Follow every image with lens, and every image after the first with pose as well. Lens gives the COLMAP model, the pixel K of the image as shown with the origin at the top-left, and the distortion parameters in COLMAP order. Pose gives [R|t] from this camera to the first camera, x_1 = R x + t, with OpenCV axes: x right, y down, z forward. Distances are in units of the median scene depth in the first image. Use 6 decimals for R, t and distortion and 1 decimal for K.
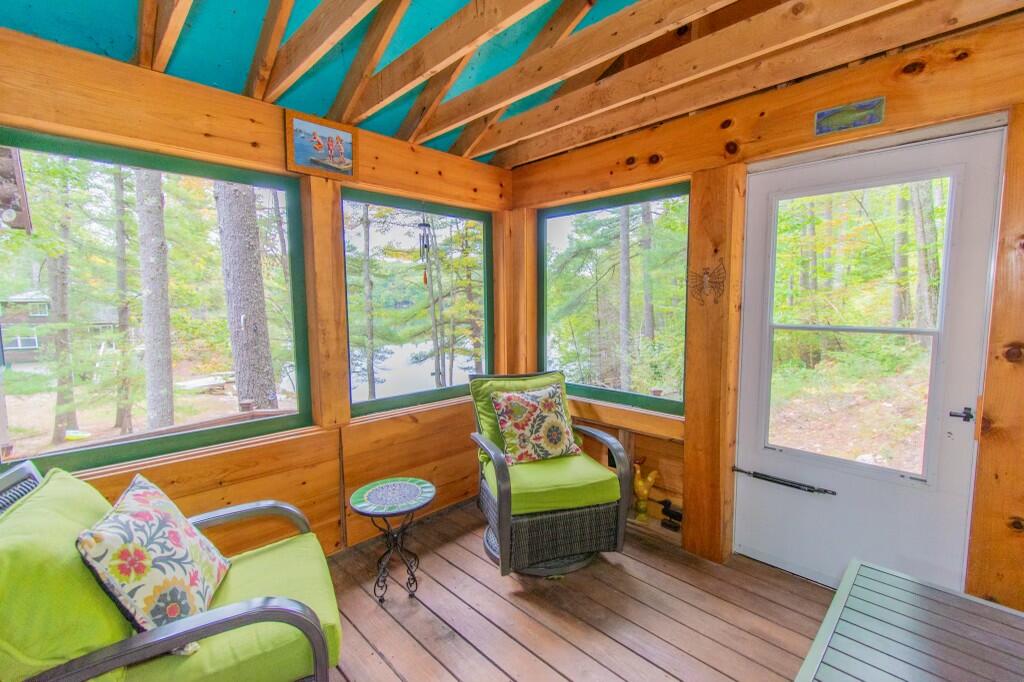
lens RADIAL K [[458.2, 0, 512.0], [0, 458.2, 341.0], [0, 0, 1]] dist [0.002388, 0.000501]
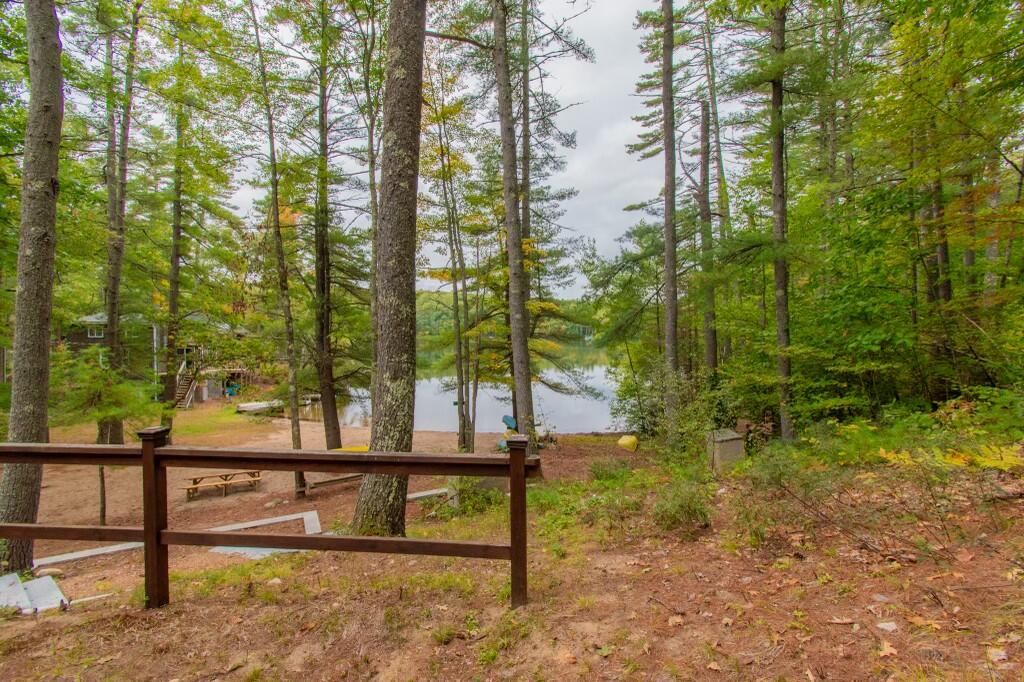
lens RADIAL K [[458.2, 0, 512.0], [0, 458.2, 341.0], [0, 0, 1]] dist [0.002388, 0.000501]
pose [[0.981216, 0.010277, -0.192636, 0.105983], [-0.023949, 0.997344, -0.068783, 0.010130], [0.191418, 0.072104, 0.978857, 0.139265]]
